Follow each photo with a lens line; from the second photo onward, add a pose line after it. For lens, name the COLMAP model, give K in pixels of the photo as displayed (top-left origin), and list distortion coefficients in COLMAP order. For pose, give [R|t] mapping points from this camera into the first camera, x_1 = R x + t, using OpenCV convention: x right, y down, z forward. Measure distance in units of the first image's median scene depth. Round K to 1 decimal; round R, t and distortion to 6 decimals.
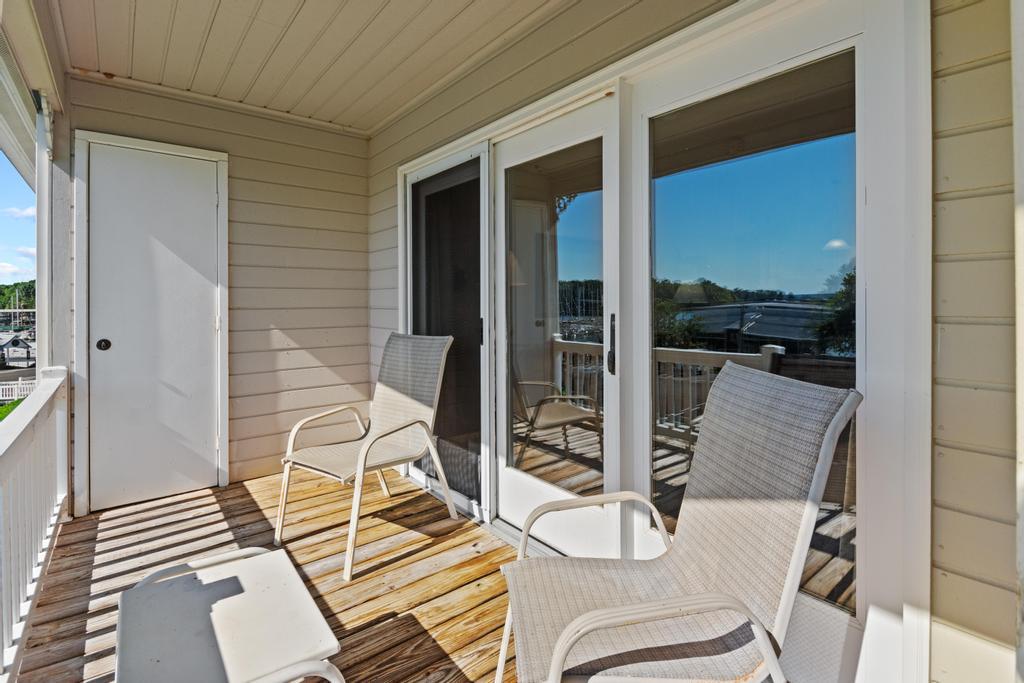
lens RADIAL K [[484.7, 0, 509.9], [0, 484.7, 304.3], [0, 0, 1]] dist [-0.004097, -0.001025]
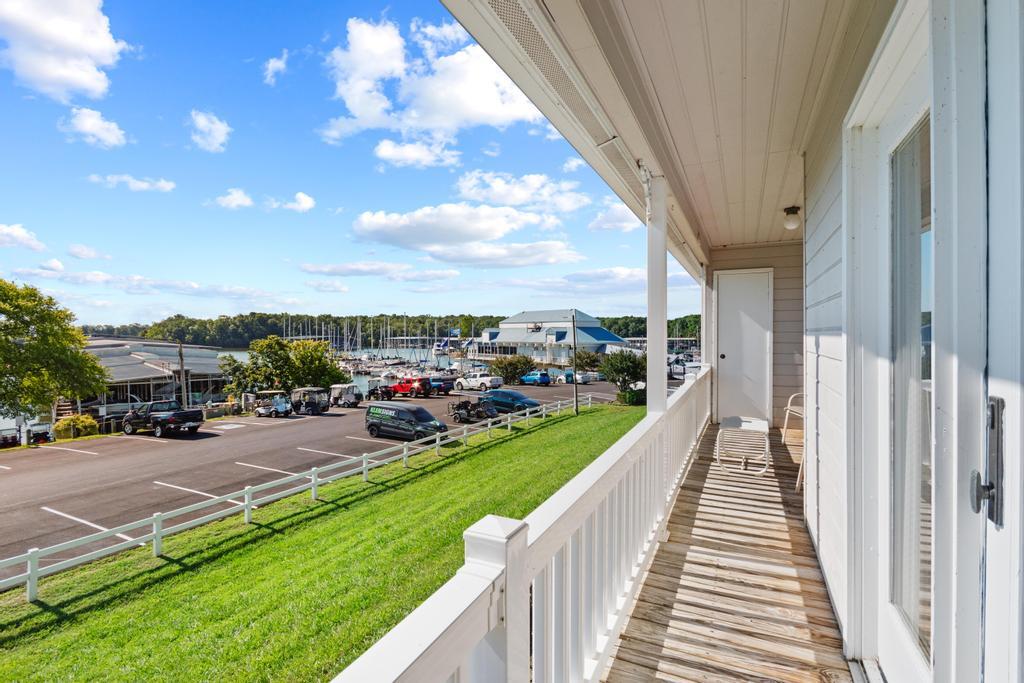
lens RADIAL K [[486.5, 0, 512.0], [0, 486.5, 341.5], [0, 0, 1]] dist [-0.000803, -0.000202]
pose [[0.432669, 0.013578, -0.901451, 0.927259], [0.000650, 0.999882, 0.015373, -0.032193], [0.901553, -0.007237, 0.432609, -1.038045]]
